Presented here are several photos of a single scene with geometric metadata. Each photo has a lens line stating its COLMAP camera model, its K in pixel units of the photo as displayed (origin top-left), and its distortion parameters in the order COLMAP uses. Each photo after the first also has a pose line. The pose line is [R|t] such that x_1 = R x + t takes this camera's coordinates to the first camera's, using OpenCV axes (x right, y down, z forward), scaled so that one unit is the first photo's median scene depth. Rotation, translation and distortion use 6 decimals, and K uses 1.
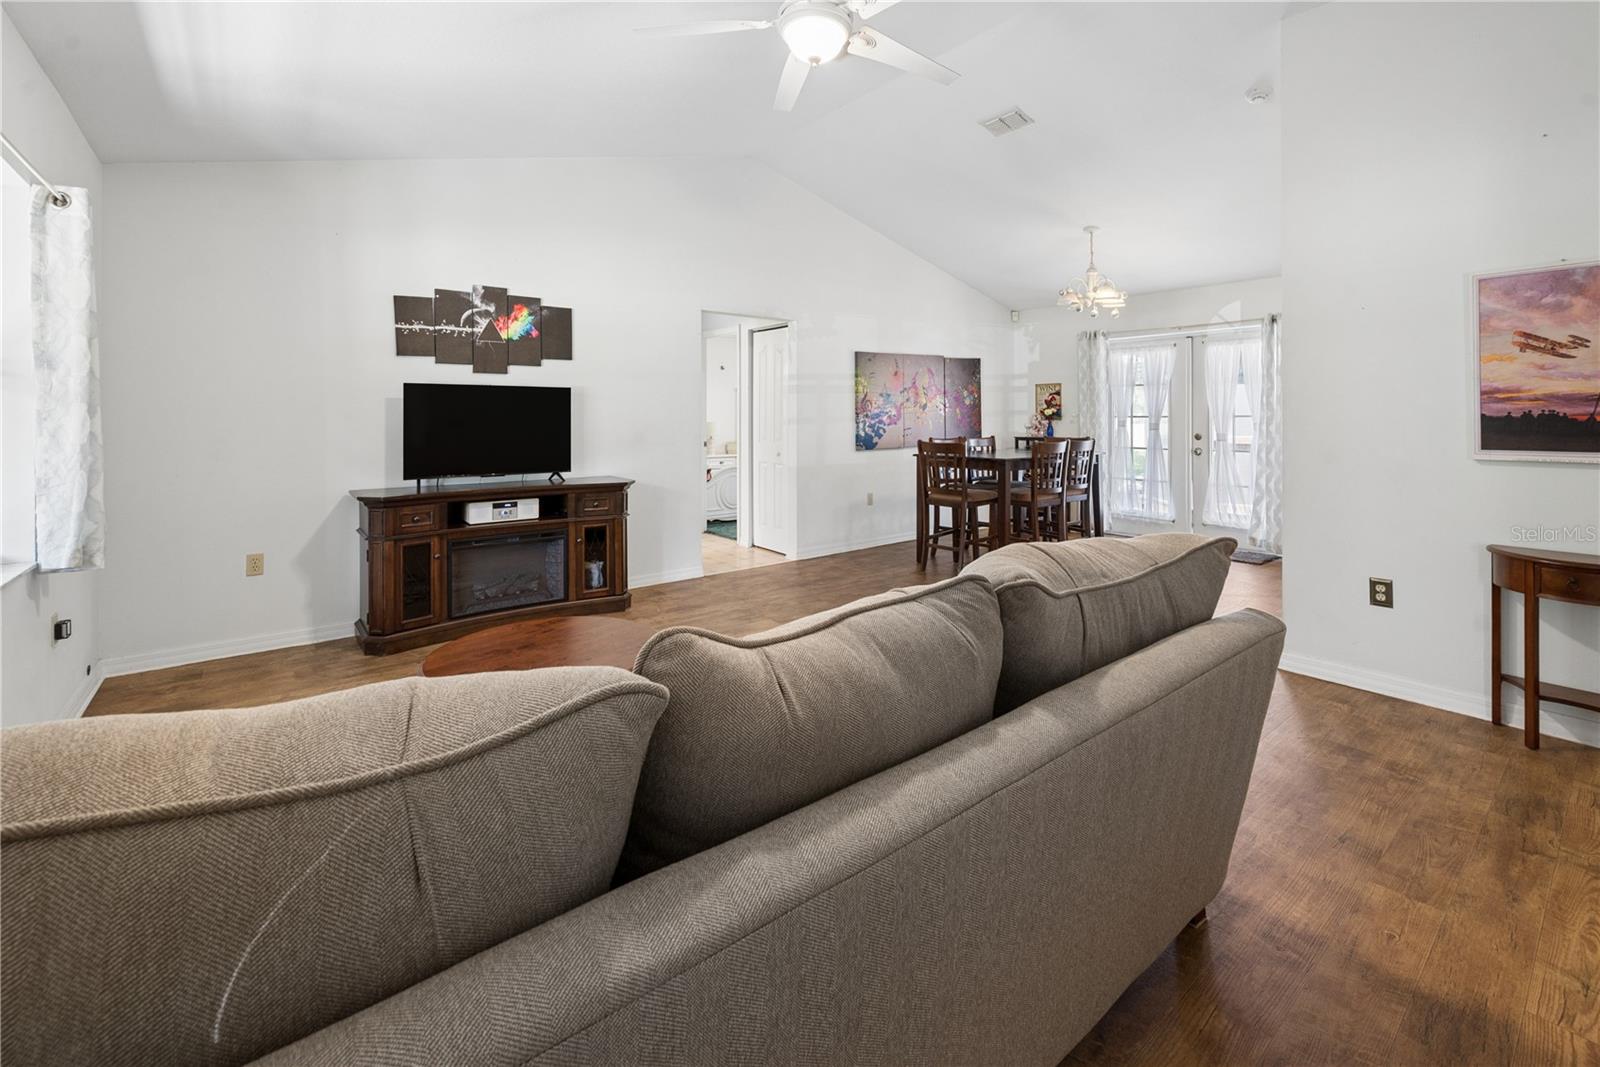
lens RADIAL K [[683.9, 0, 808.2], [0, 683.9, 411.5], [0, 0, 1]] dist [0.001420, -0.000165]
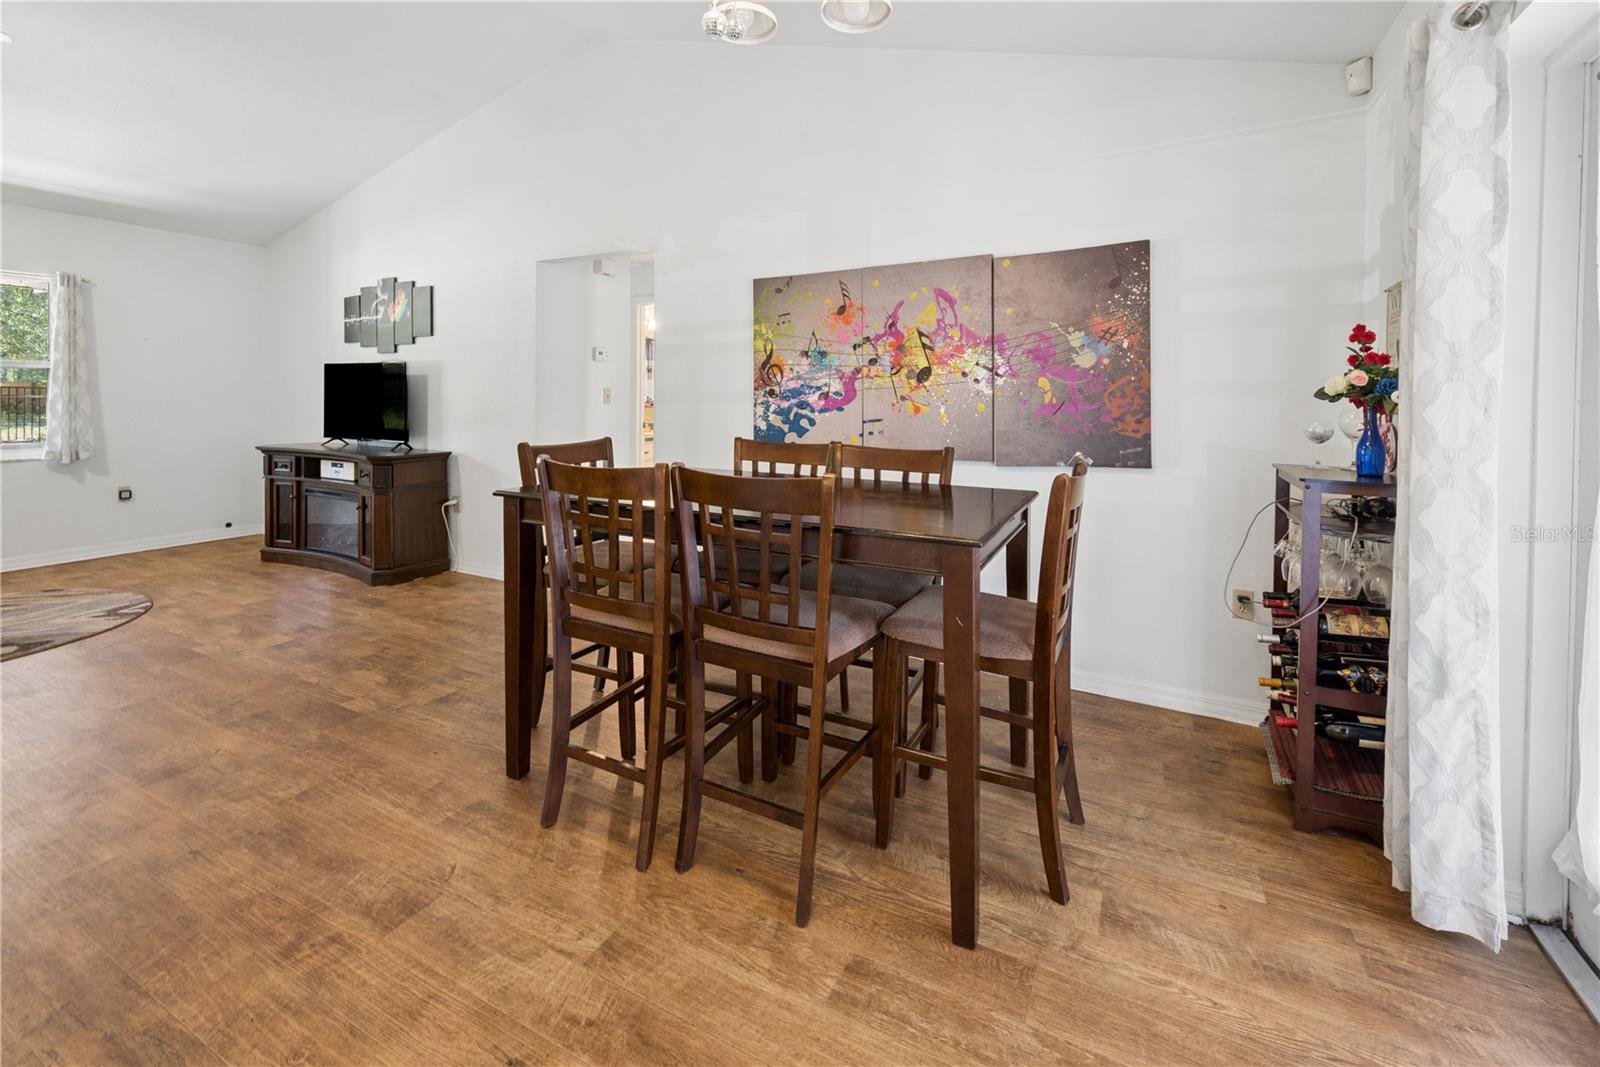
lens RADIAL K [[683.9, 0, 808.2], [0, 683.9, 411.5], [0, 0, 1]] dist [0.001420, -0.000165]
pose [[0.402208, 0.024323, -0.915225, 0.671804], [-0.006682, 0.999698, 0.023631, 0.008711], [0.915524, -0.003389, 0.402249, 0.894510]]
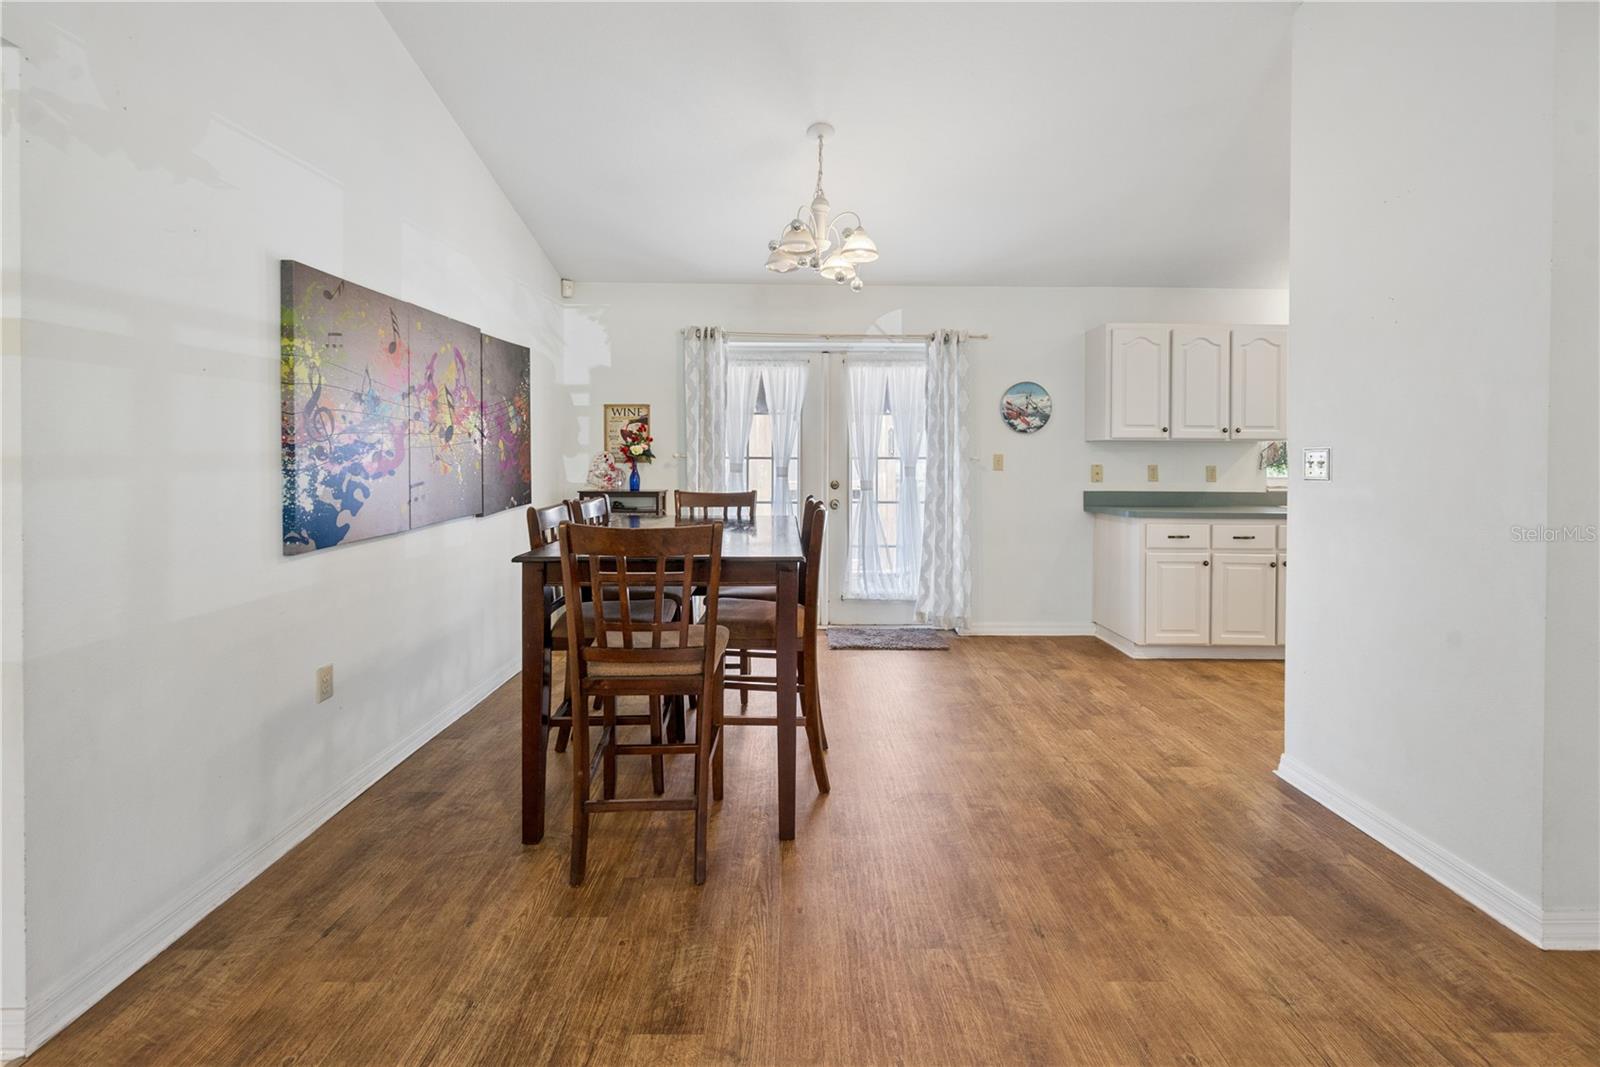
lens RADIAL K [[661.1, 0, 802.1], [0, 661.1, 464.0], [0, 0, 1]] dist [0.000199, -0.000156]
pose [[0.624054, -0.002771, 0.781376, -0.028042], [-0.011216, 0.999859, 0.012503, 0.005723], [-0.781301, -0.016566, 0.623935, 0.660745]]
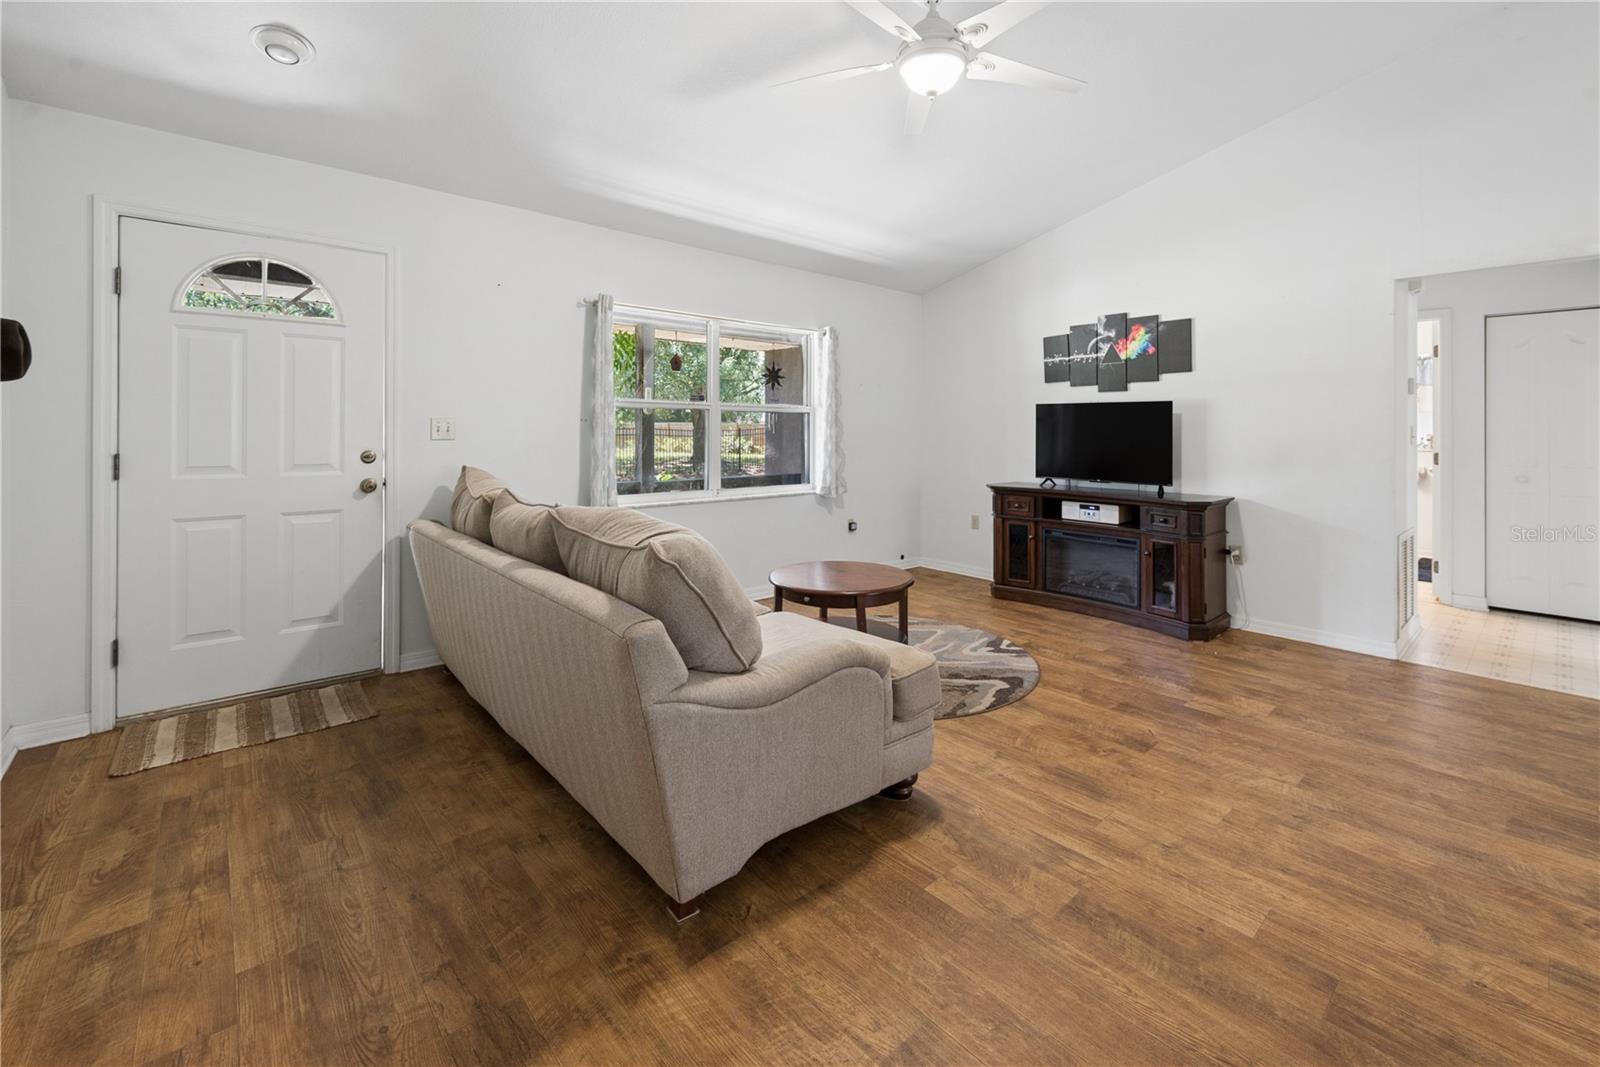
lens RADIAL K [[676.2, 0, 810.8], [0, 676.2, 427.8], [0, 0, 1]] dist [0.000089, 0.000238]
pose [[0.052610, -0.000358, -0.998615, 0.467262], [0.002330, 0.999997, -0.000235, 0.002164], [0.998612, -0.002314, 0.052611, 0.335820]]
